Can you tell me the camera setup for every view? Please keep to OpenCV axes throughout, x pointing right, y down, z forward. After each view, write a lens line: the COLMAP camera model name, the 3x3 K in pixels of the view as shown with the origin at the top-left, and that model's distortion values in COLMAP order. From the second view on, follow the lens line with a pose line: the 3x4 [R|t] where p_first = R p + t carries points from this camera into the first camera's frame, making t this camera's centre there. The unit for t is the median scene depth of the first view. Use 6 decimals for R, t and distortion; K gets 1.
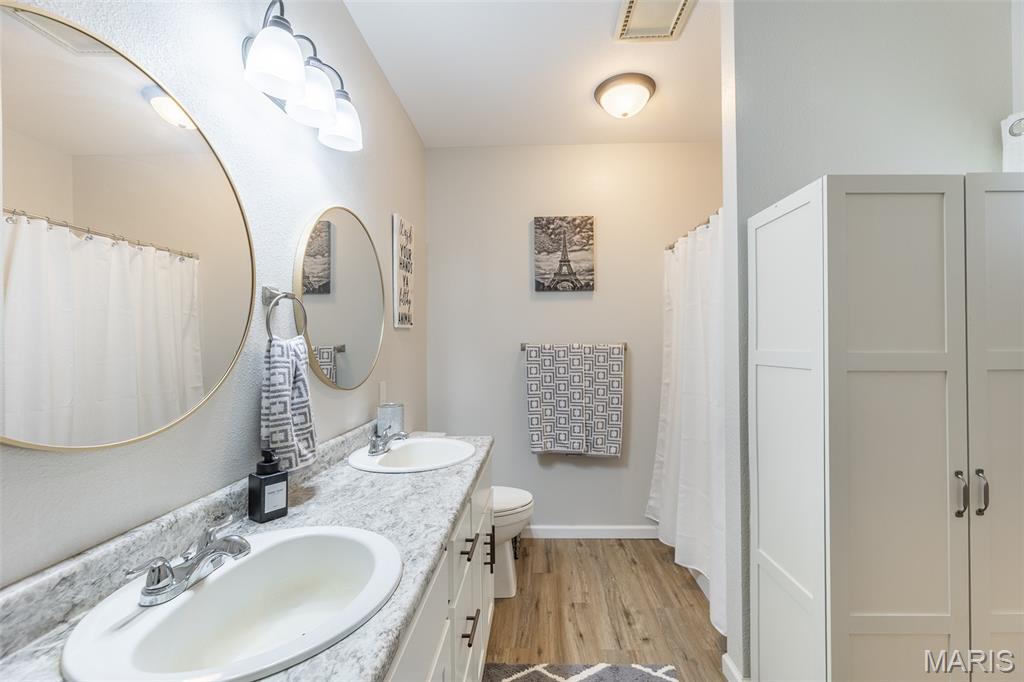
lens RADIAL K [[417.8, 0, 526.7], [0, 417.8, 340.6], [0, 0, 1]] dist [0.000018, -0.000623]
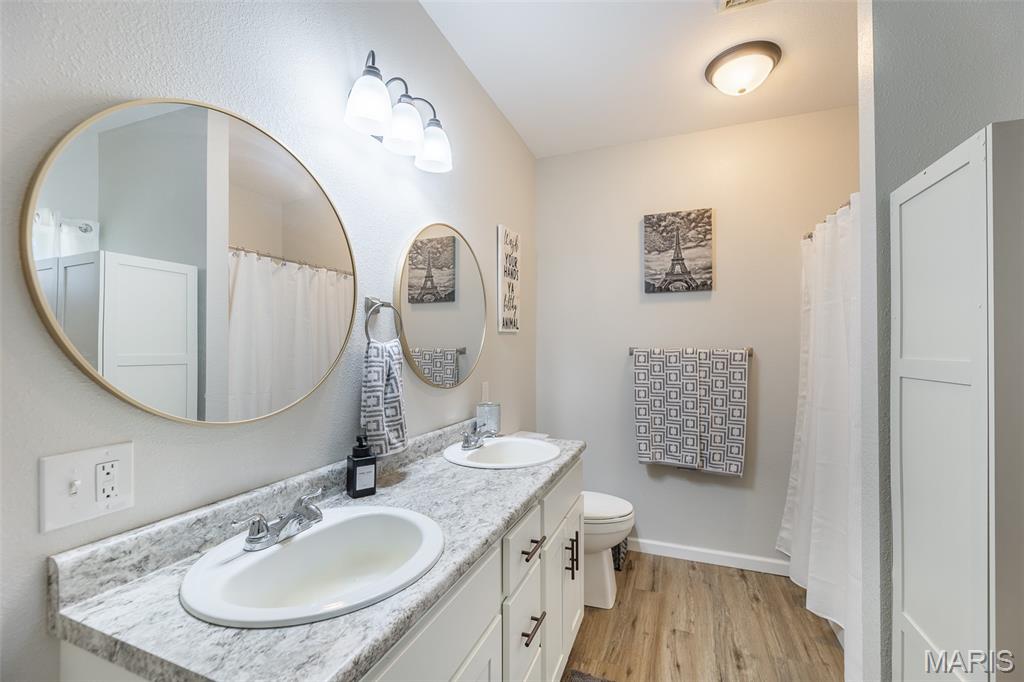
lens RADIAL K [[415.4, 0, 524.6], [0, 415.4, 342.2], [0, 0, 1]] dist [-0.000545, -0.000799]
pose [[0.946725, 0.003671, -0.322023, 0.163537], [-0.005496, 0.999974, -0.004758, 0.000173], [0.321997, 0.006274, 0.946720, 0.037283]]
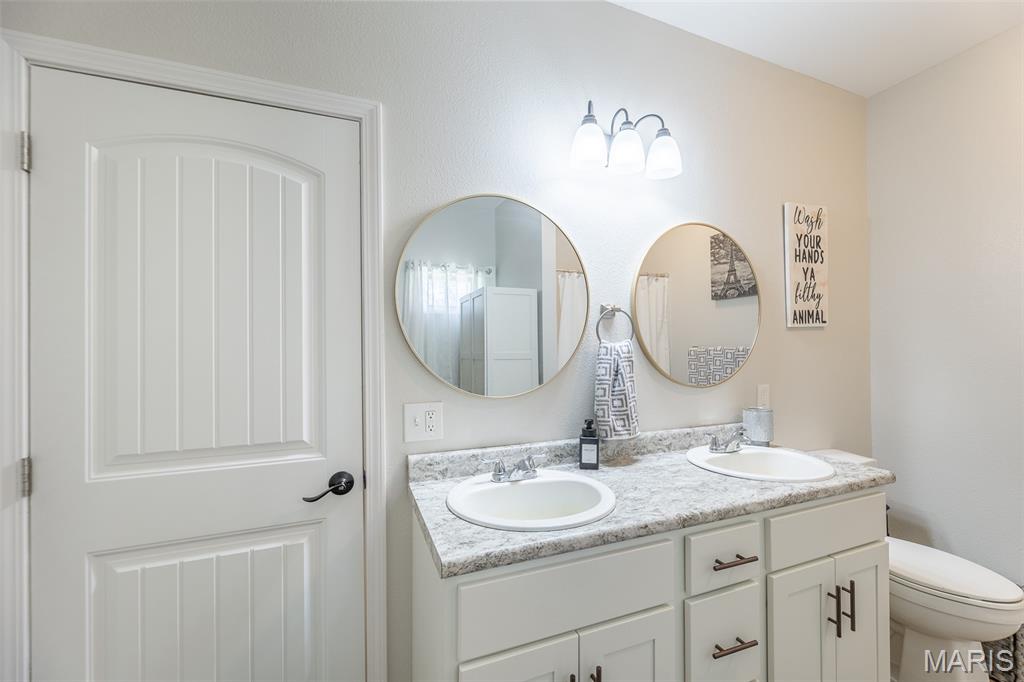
lens RADIAL K [[417.8, 0, 526.7], [0, 417.8, 340.6], [0, 0, 1]] dist [0.000018, -0.000623]
pose [[0.421685, -0.009038, -0.906697, 0.514439], [0.009380, 0.999940, -0.005606, -0.004377], [0.906694, -0.006141, 0.421745, 0.179526]]
